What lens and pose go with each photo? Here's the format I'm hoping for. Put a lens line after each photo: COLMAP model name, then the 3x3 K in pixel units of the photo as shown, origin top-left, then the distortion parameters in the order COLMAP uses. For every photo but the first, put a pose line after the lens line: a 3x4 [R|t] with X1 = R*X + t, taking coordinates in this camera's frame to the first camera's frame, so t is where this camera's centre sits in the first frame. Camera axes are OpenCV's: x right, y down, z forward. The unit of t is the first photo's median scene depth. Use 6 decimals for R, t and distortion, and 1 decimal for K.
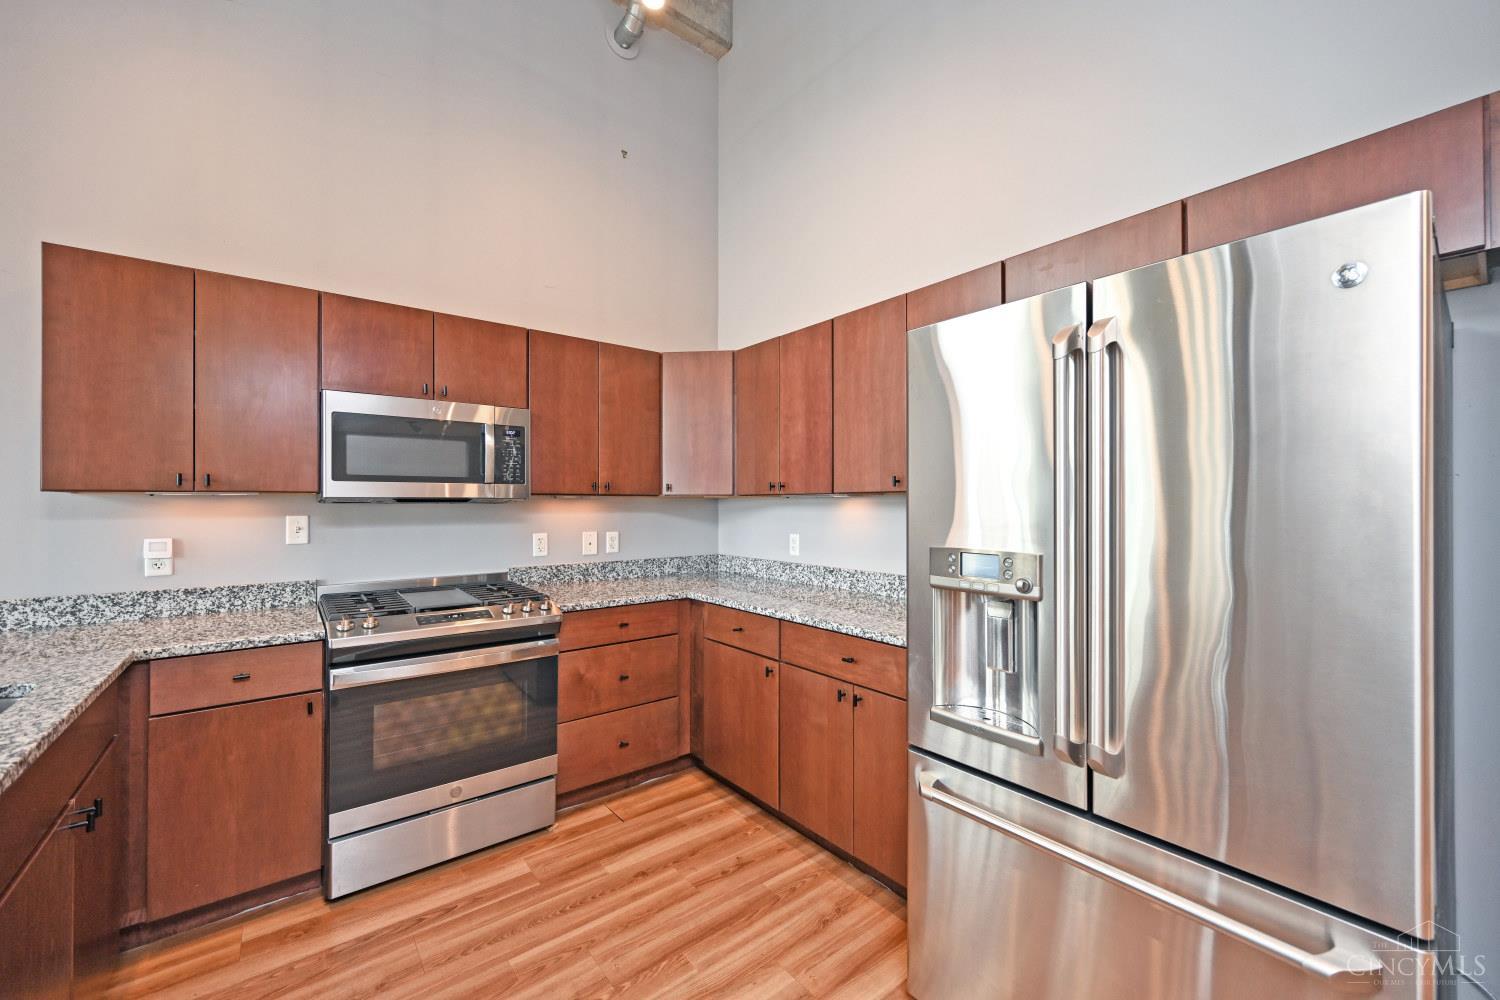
lens RADIAL K [[589.7, 0, 748.0], [0, 589.7, 501.9], [0, 0, 1]] dist [-0.000605, -0.000118]
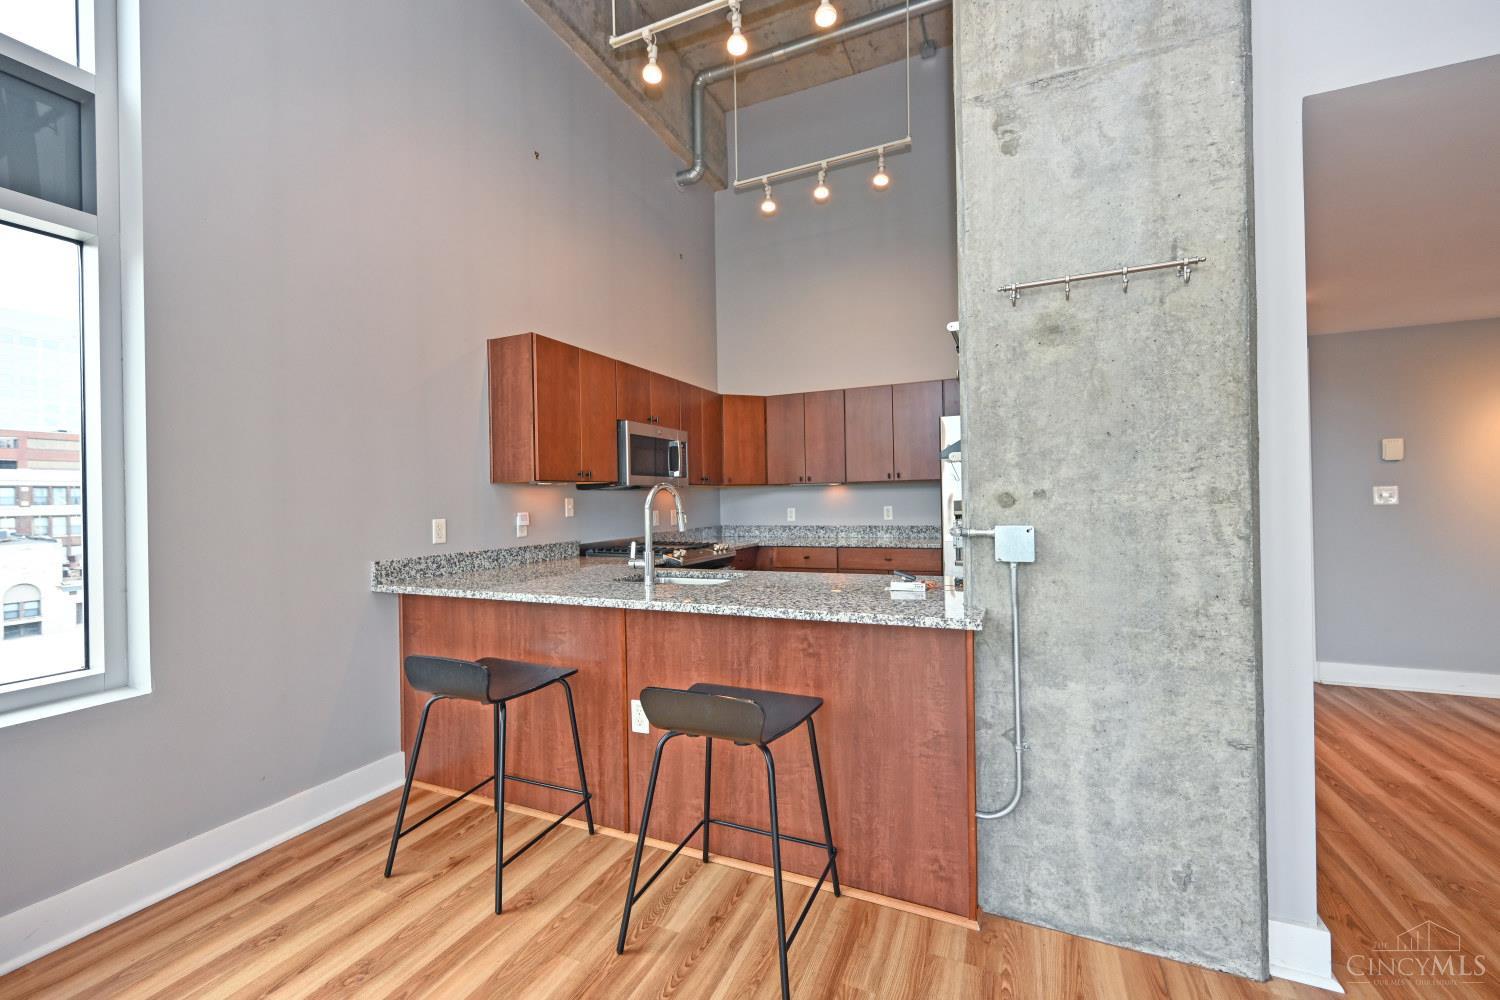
lens RADIAL K [[612.9, 0, 746.4], [0, 612.9, 497.1], [0, 0, 1]] dist [0.001709, 0.000007]
pose [[0.885620, -0.014637, 0.464180, -0.946531], [0.016546, 0.999863, -0.000040, 0.024254], [-0.464116, 0.007716, 0.885741, -0.531579]]
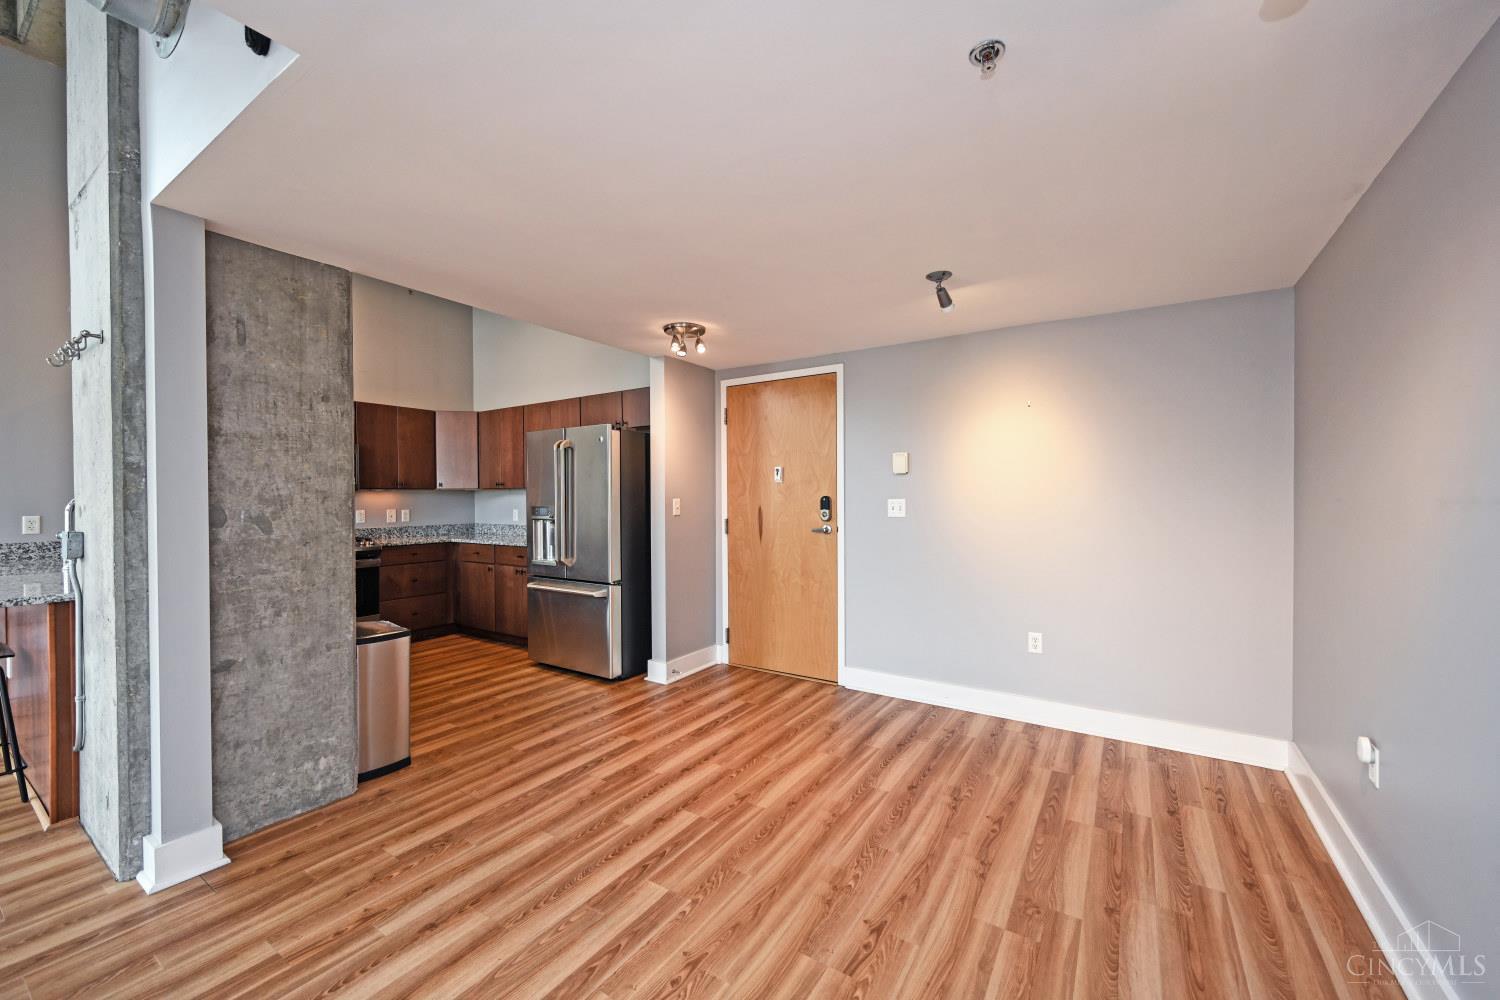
lens RADIAL K [[589.7, 0, 748.0], [0, 589.7, 501.9], [0, 0, 1]] dist [-0.000605, -0.000118]
pose [[0.948777, -0.008216, 0.315840, 0.214173], [0.004671, 0.999917, 0.011979, 0.012931], [-0.315912, -0.009890, 0.948737, -1.153512]]
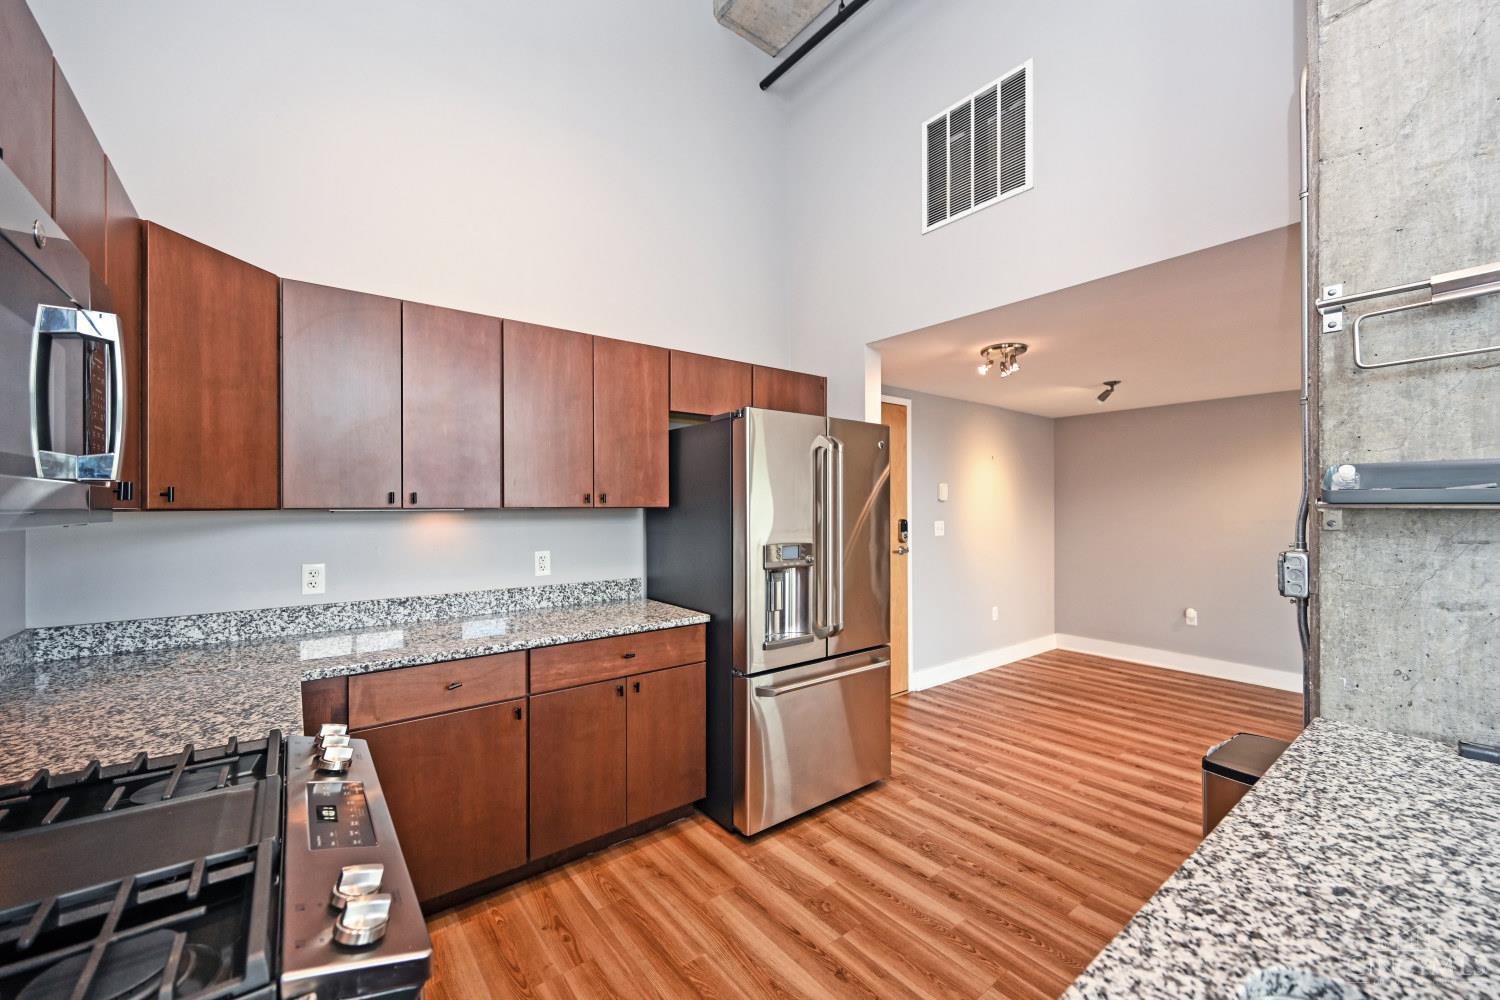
lens RADIAL K [[589.7, 0, 748.0], [0, 589.7, 501.9], [0, 0, 1]] dist [-0.000605, -0.000118]
pose [[0.010325, 0.005883, 0.999929, -0.701206], [-0.002435, 0.999980, -0.005859, -0.018207], [-0.999944, -0.002374, 0.010339, 0.543677]]
